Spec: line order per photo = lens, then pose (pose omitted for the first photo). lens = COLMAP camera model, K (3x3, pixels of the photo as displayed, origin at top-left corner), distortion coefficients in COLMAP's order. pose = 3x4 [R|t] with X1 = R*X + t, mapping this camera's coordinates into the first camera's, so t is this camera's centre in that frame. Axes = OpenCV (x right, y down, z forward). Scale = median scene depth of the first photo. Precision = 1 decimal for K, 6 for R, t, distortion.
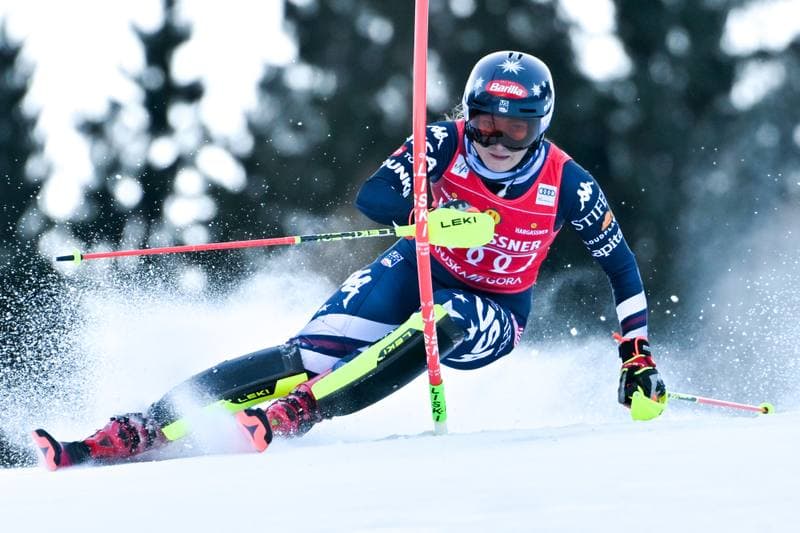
lens RADIAL K [[5876.0, 0, 400.6], [0, 5876.0, 267.0], [0, 0, 1]] dist [0.050031, 0.000000]
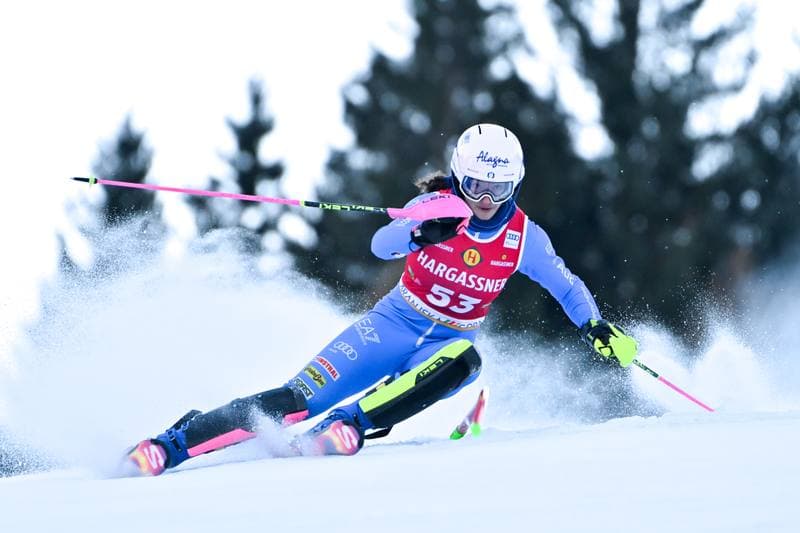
lens RADIAL K [[5876.0, 0, 397.7], [0, 5876.0, 267.0], [0, 0, 1]] dist [0.050031, 0.000000]
pose [[0.999937, -0.010503, -0.003983, -0.003485], [0.010496, 0.999943, -0.001829, -0.006172], [0.004002, 0.001787, 0.999990, -0.290779]]
